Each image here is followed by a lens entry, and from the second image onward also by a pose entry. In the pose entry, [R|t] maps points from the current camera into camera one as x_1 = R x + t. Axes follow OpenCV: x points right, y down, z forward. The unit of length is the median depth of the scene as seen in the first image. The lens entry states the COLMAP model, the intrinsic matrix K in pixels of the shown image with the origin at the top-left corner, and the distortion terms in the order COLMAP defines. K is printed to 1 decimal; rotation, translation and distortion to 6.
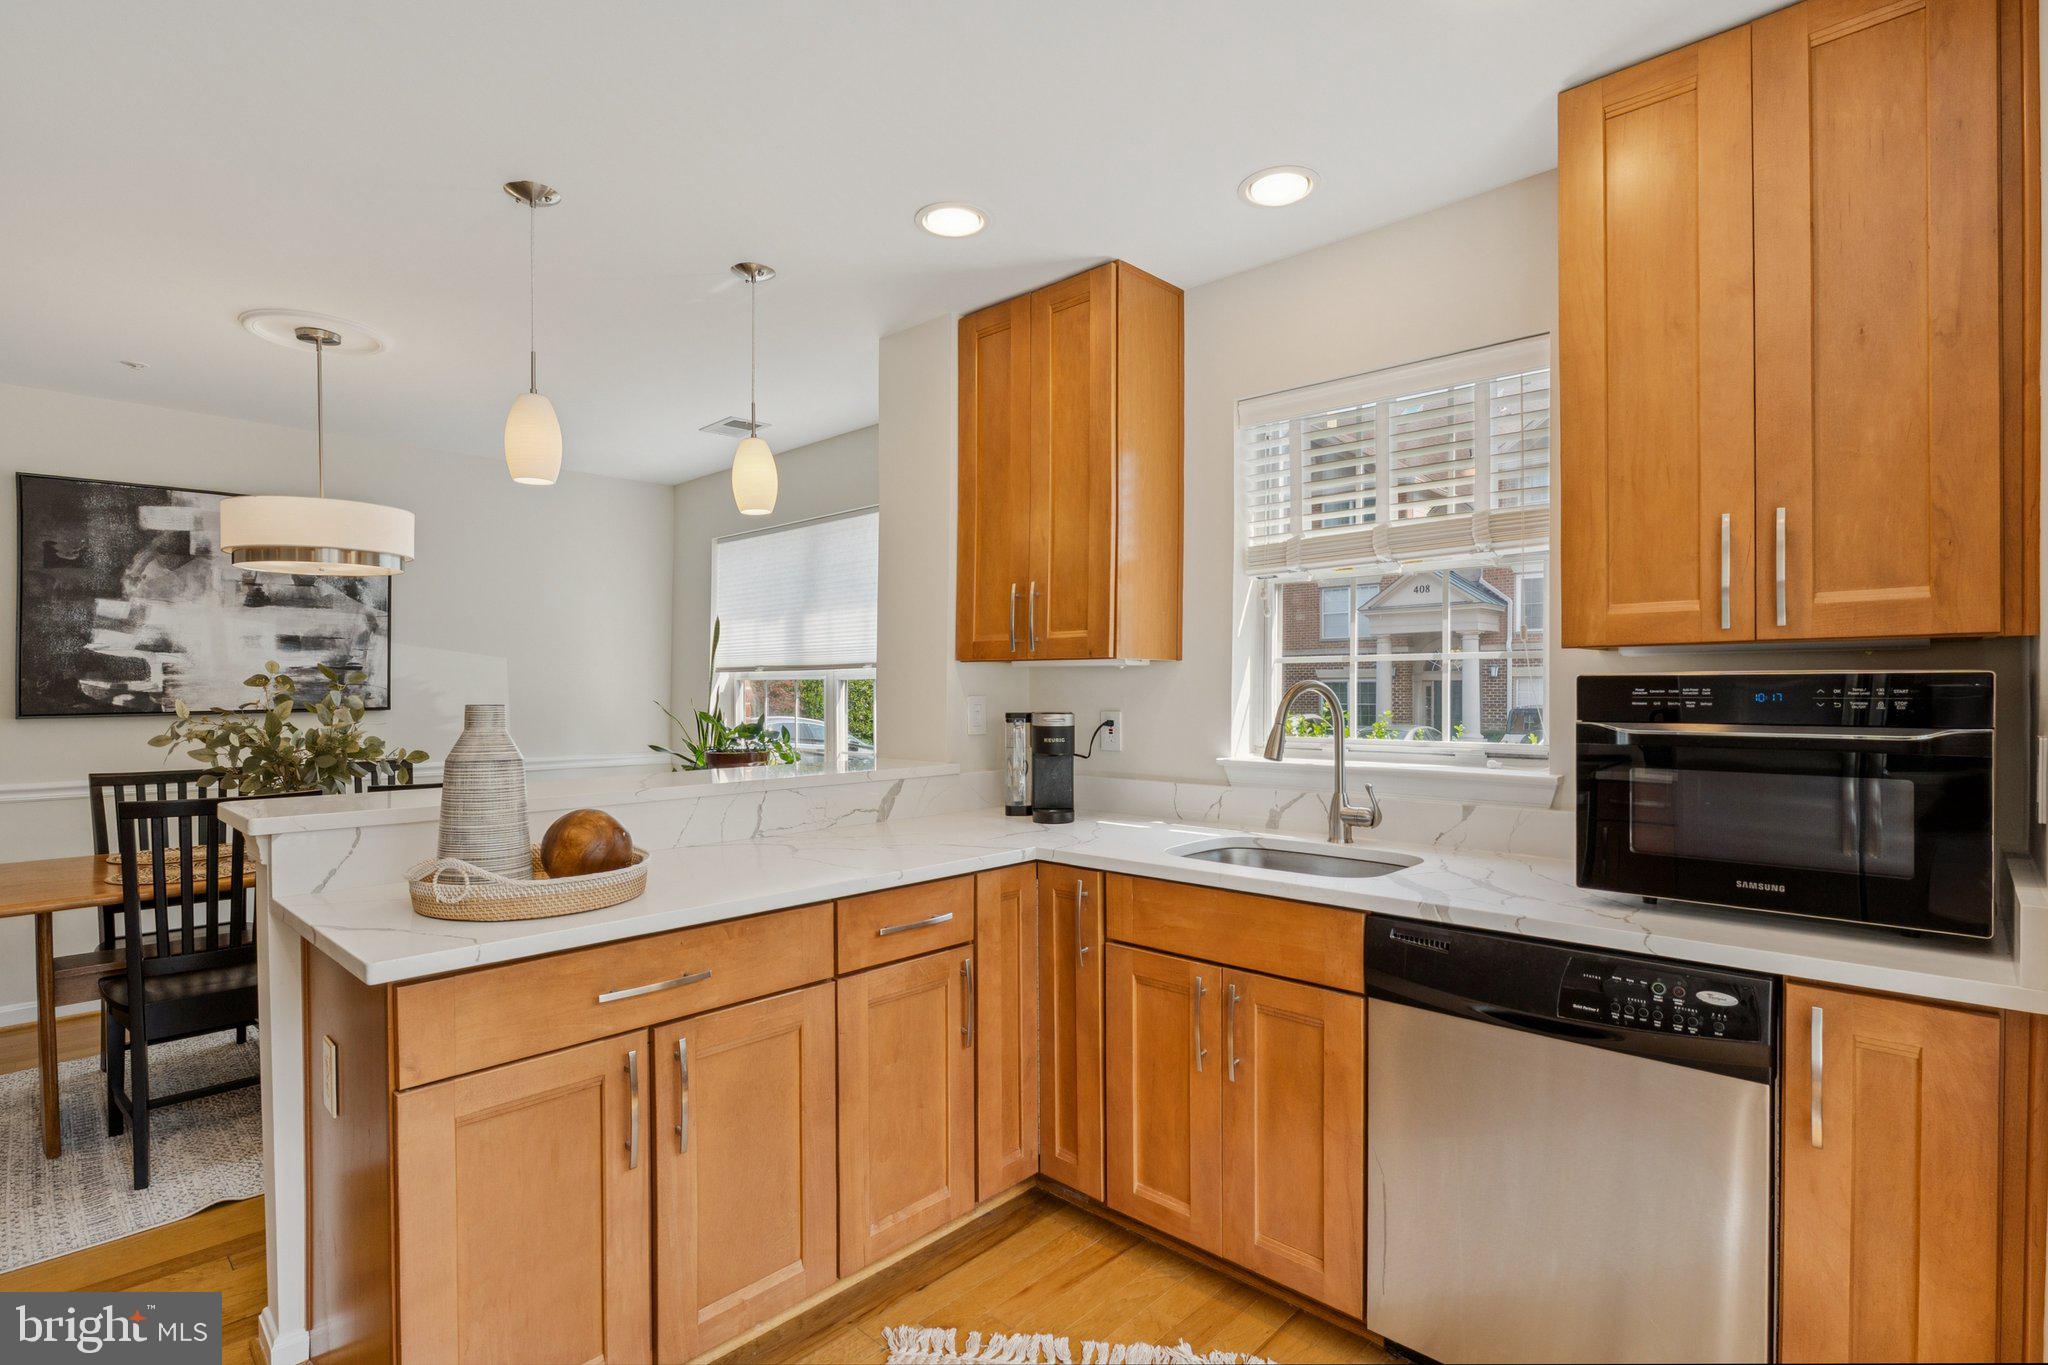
lens RADIAL K [[979.0, 0, 1024.0], [0, 979.0, 682.5], [0, 0, 1]] dist [-0.001428, -0.000679]
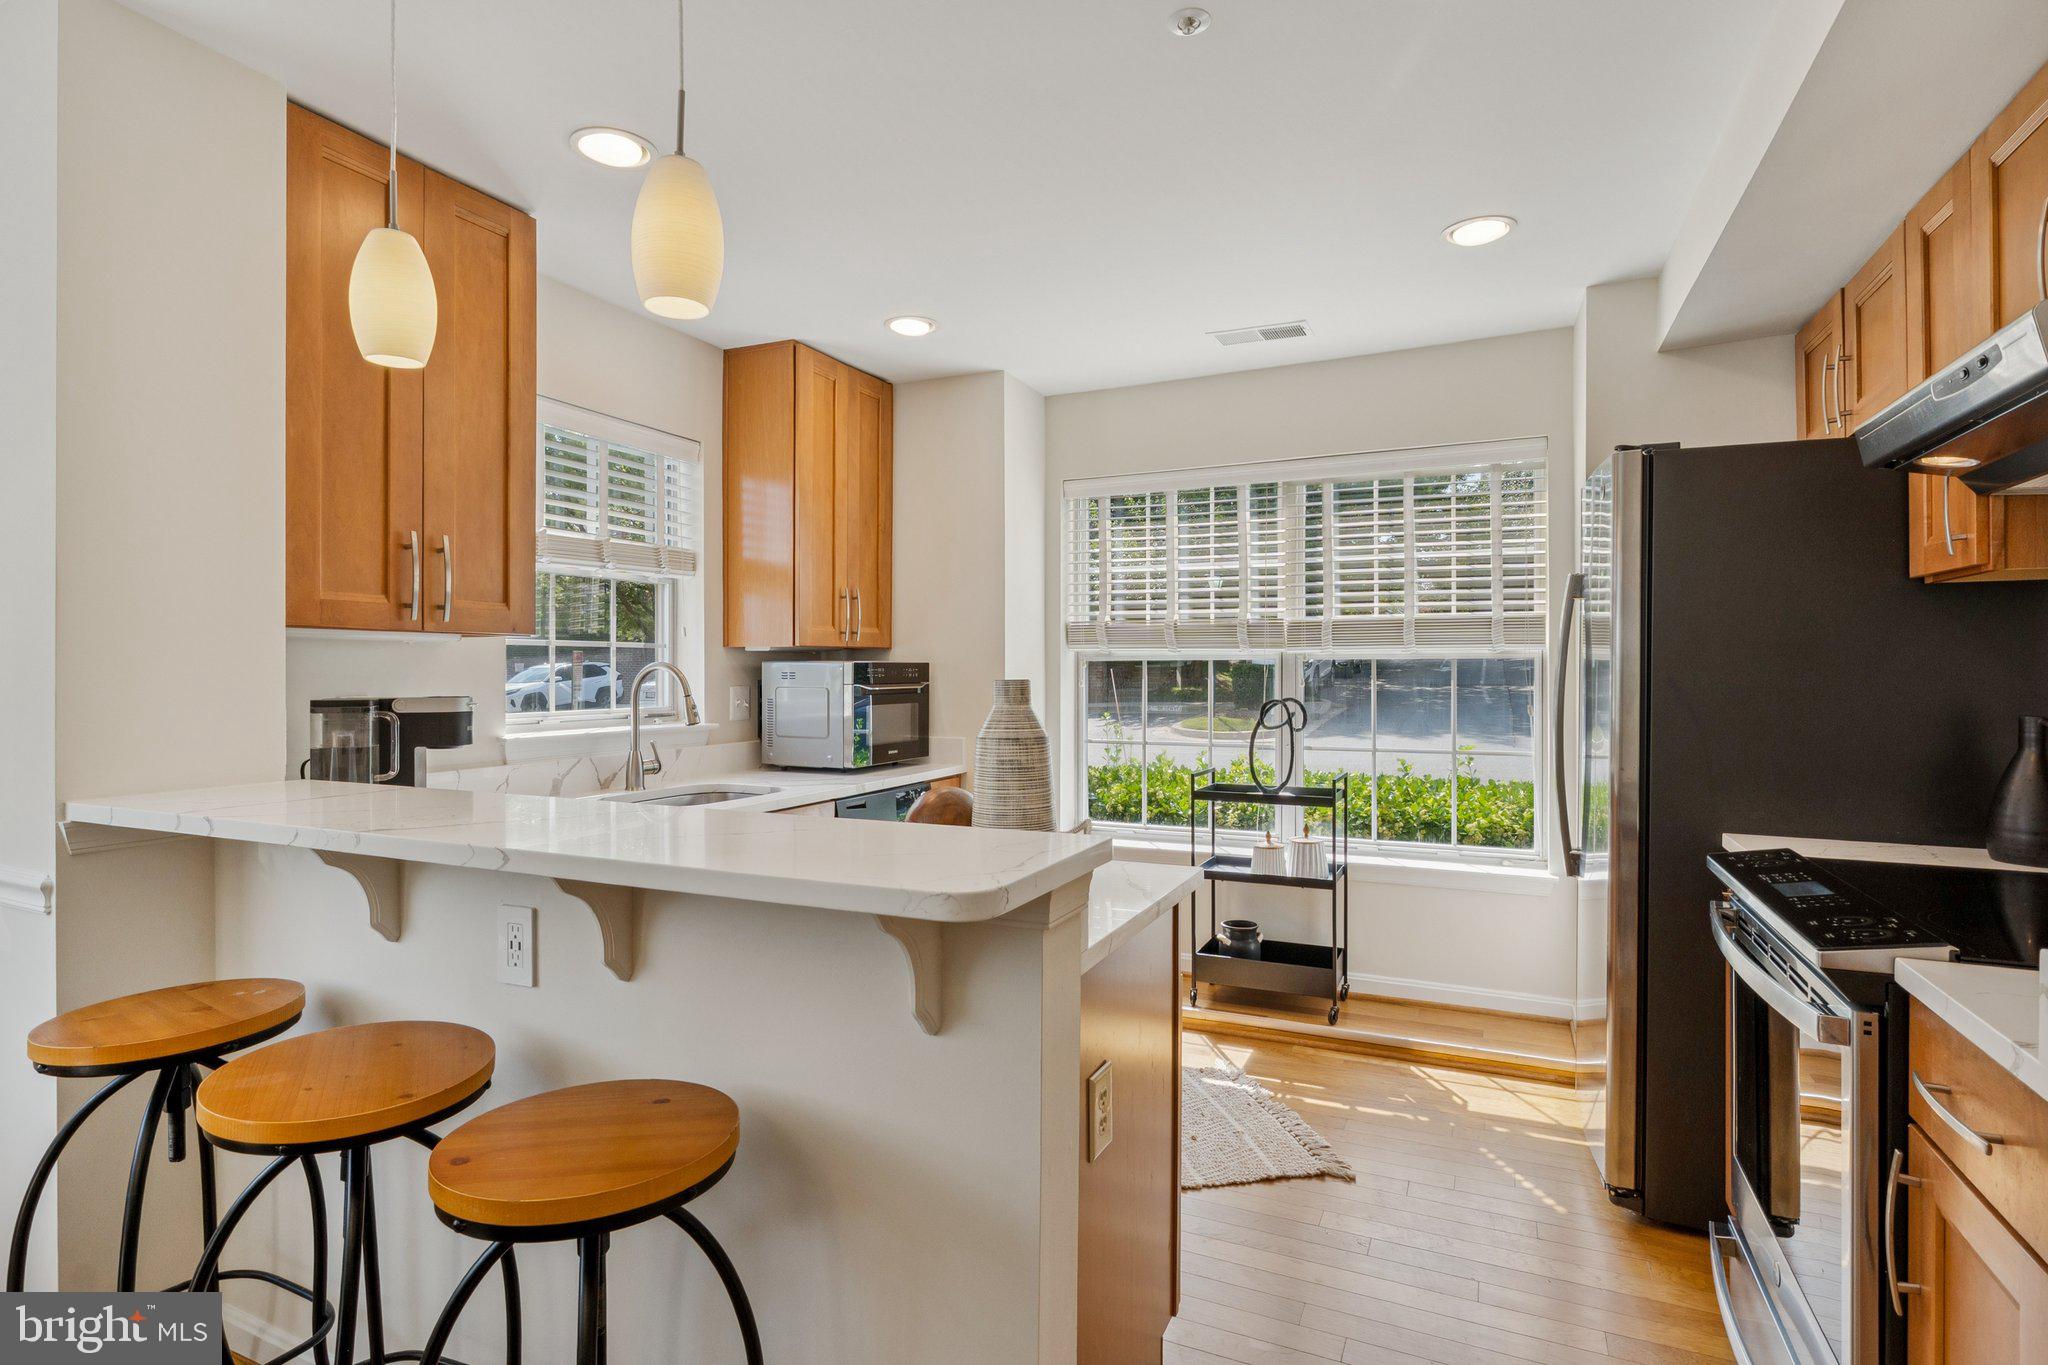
lens RADIAL K [[1020.9, 0, 1024.0], [0, 1020.9, 682.5], [0, 0, 1]] dist [-0.000752, -0.000154]
pose [[-0.308476, -0.006338, 0.951211, -1.095824], [0.001014, 0.999975, 0.006992, 0.015138], [-0.951232, 0.003121, -0.308462, 0.938400]]
